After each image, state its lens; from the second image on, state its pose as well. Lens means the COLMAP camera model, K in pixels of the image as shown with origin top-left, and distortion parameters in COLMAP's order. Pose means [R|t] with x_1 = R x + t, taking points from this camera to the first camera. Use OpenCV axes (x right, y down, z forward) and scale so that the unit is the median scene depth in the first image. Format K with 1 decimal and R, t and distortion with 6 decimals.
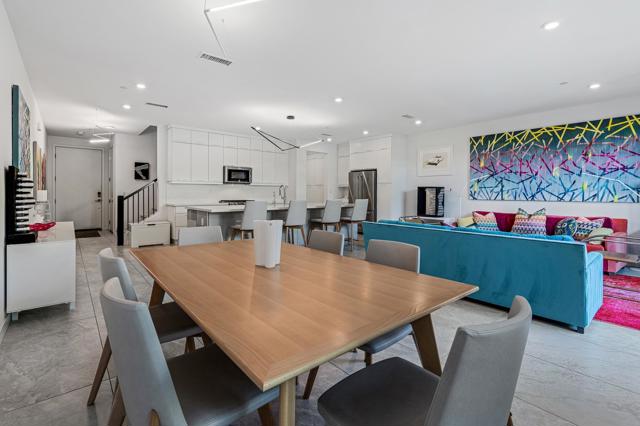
lens RADIAL K [[289.5, 0, 305.4], [0, 289.5, 195.5], [0, 0, 1]] dist [0.004404, -0.001608]
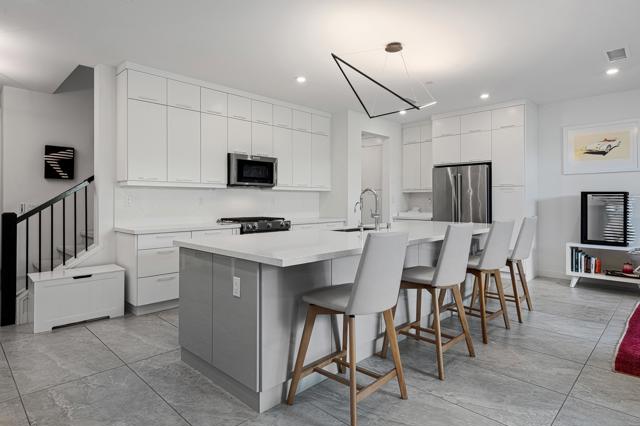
lens RADIAL K [[353.9, 0, 316.8], [0, 353.9, 199.4], [0, 0, 1]] dist [0.016312, -0.004963]
pose [[0.993901, -0.004529, 0.110187, -0.224594], [0.005636, 0.999937, -0.009734, -0.012274], [-0.110136, 0.010295, 0.993863, 0.398615]]
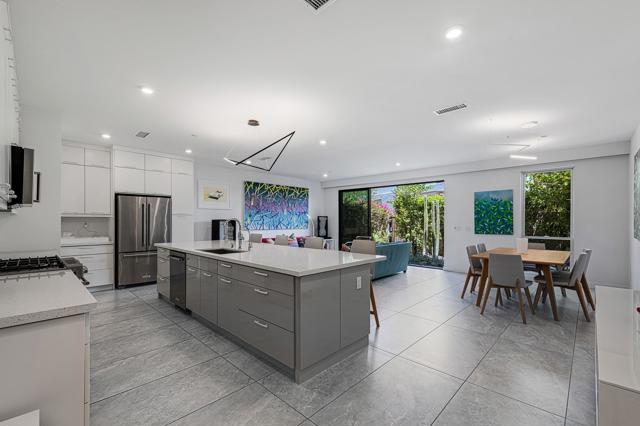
lens RADIAL K [[276.2, 0, 314.5], [0, 276.2, 218.9], [0, 0, 1]] dist [0.006879, 0.000071]
pose [[-0.112832, 0.001956, 0.993612, -0.677467], [0.005006, 0.999986, -0.001400, -0.032151], [-0.993601, 0.004816, -0.112841, 0.851758]]
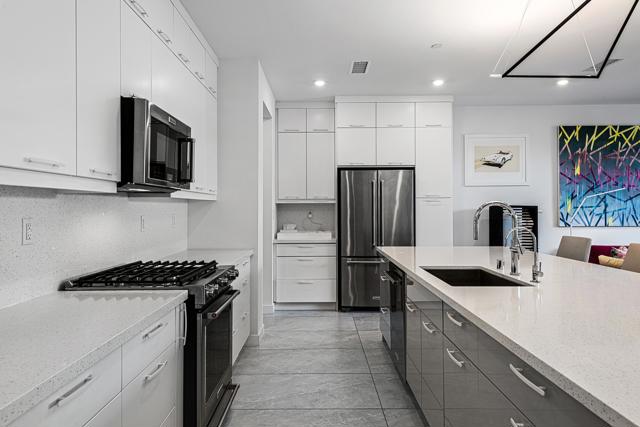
lens RADIAL K [[437.6, 0, 315.5], [0, 437.6, 208.1], [0, 0, 1]] dist [0.029065, -0.013701]
pose [[0.625989, -0.006483, 0.779805, -0.499927], [0.012615, 0.999919, -0.001814, -0.030719], [-0.779730, 0.010972, 0.626020, 0.835691]]
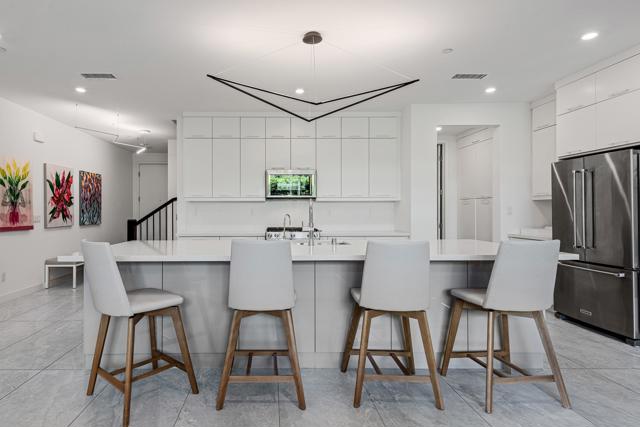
lens RADIAL K [[346.1, 0, 277.4], [0, 346.1, 211.8], [0, 0, 1]] dist [0.013462, -0.000324]
pose [[0.788094, -0.003769, -0.615543, 0.198280], [0.000628, 0.999986, -0.005320, -0.014473], [0.615554, 0.003806, 0.788085, 0.527948]]
